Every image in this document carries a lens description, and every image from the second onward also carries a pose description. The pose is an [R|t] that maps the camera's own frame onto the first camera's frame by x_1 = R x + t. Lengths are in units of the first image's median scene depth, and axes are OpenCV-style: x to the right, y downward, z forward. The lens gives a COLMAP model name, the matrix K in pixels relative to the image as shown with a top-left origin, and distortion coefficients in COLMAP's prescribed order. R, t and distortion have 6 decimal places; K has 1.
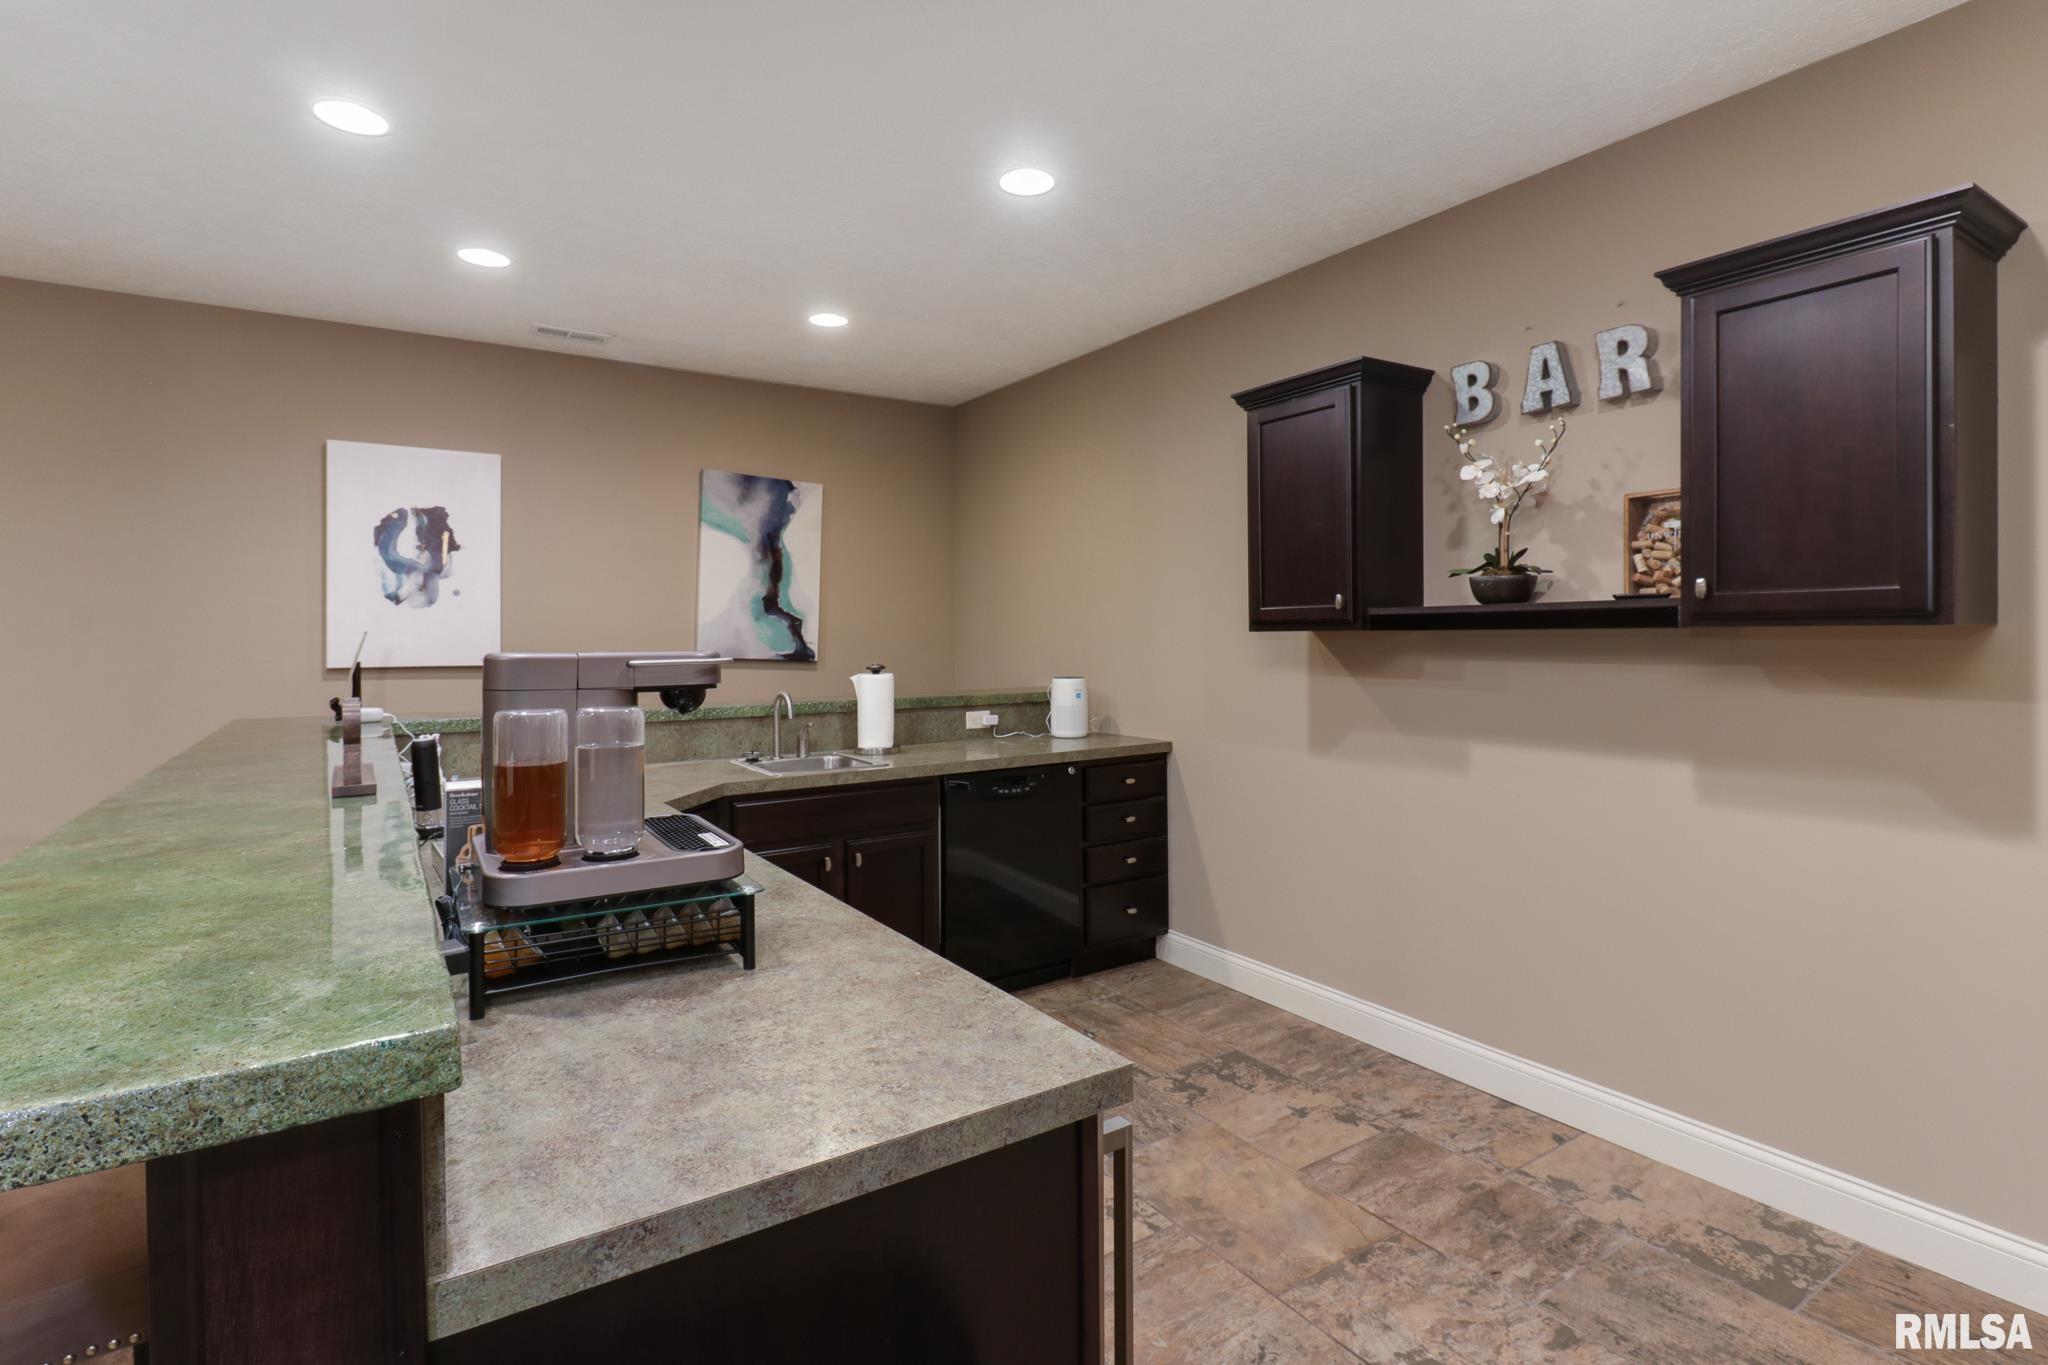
lens RADIAL K [[970.0, 0, 1018.8], [0, 970.0, 634.5], [0, 0, 1]] dist [0.025338, -0.015597]
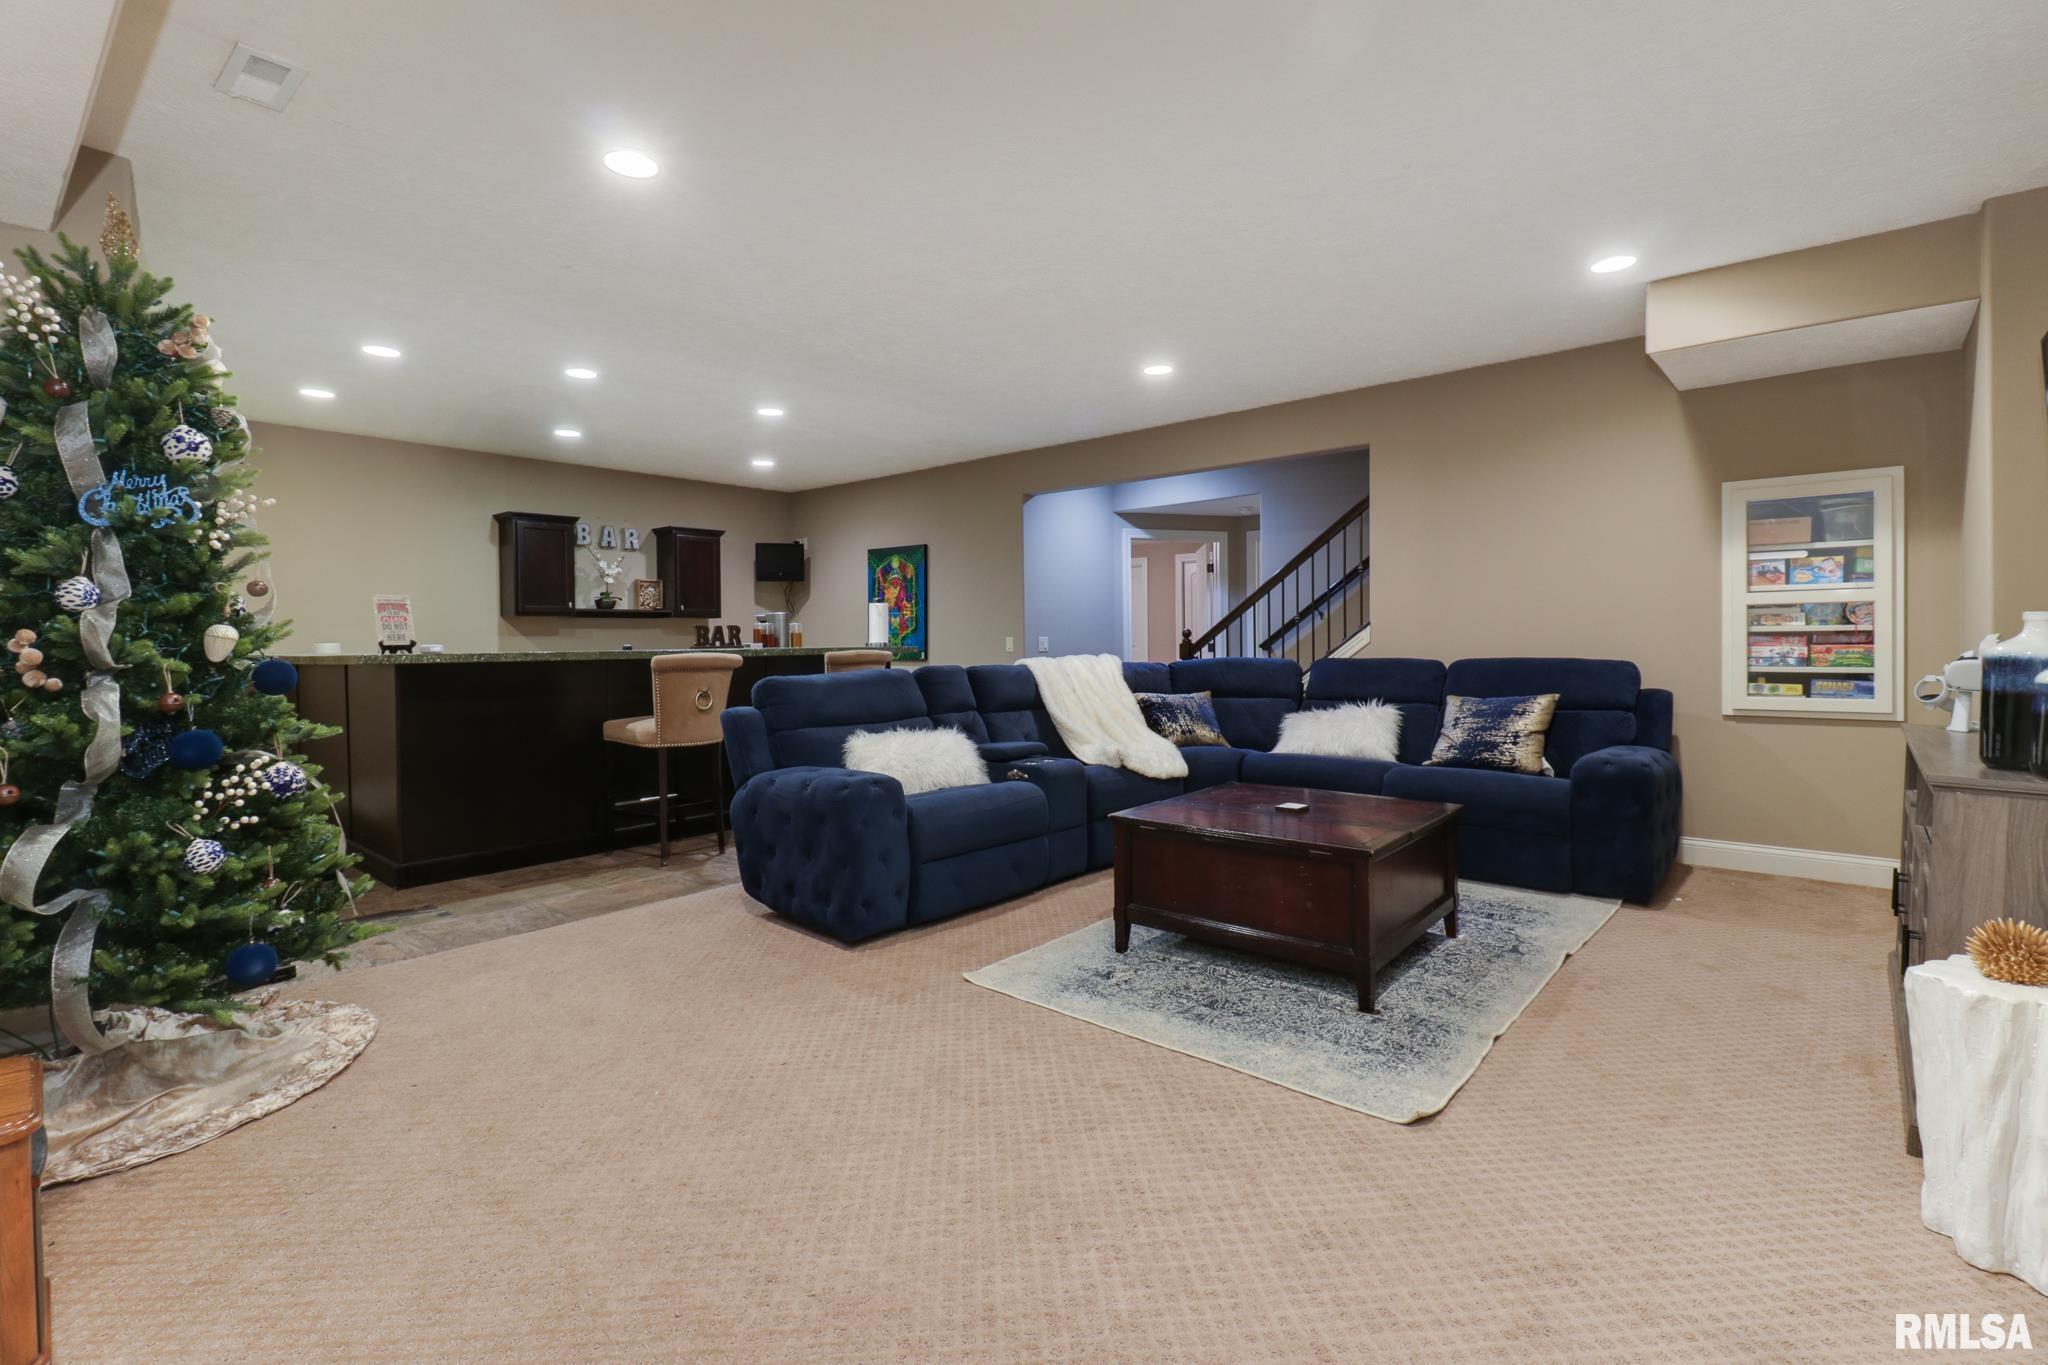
lens RADIAL K [[952.8, 0, 1025.3], [0, 952.8, 655.6], [0, 0, 1]] dist [0.019033, -0.014211]
pose [[-0.258975, -0.004757, 0.965872, -2.526450], [0.011109, 0.999907, 0.007903, 0.097266], [-0.965820, 0.012777, -0.258898, 0.472279]]
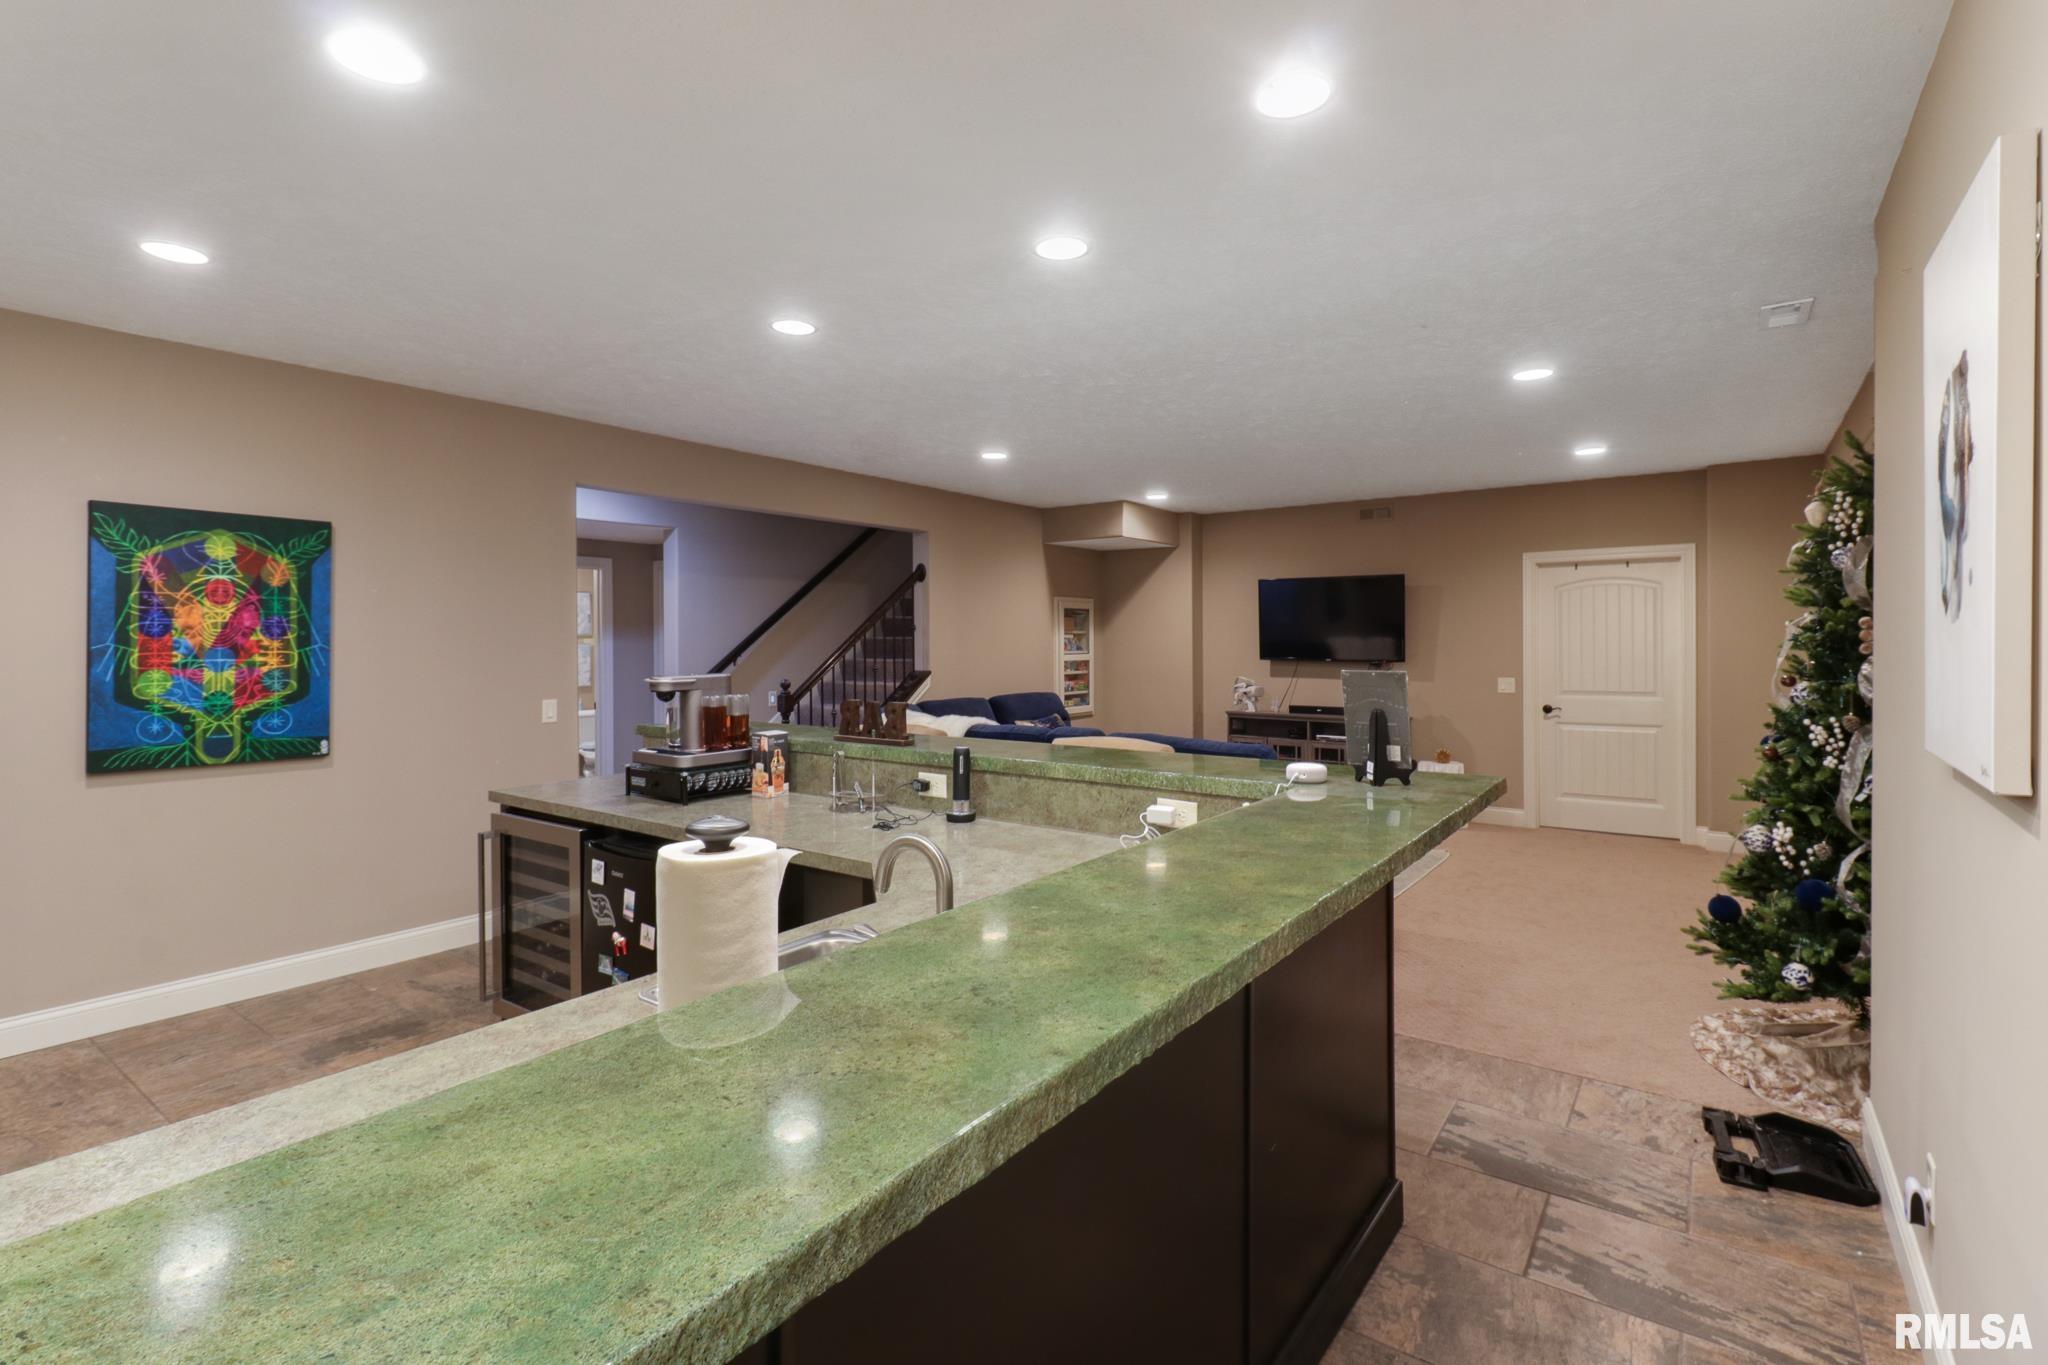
lens RADIAL K [[952.8, 0, 1025.3], [0, 952.8, 655.6], [0, 0, 1]] dist [0.019033, -0.014211]
pose [[-0.937088, 0.016824, -0.348688, -0.153906], [0.011424, 0.999781, 0.017539, -0.031884], [0.348907, 0.012452, -0.937075, 1.722260]]
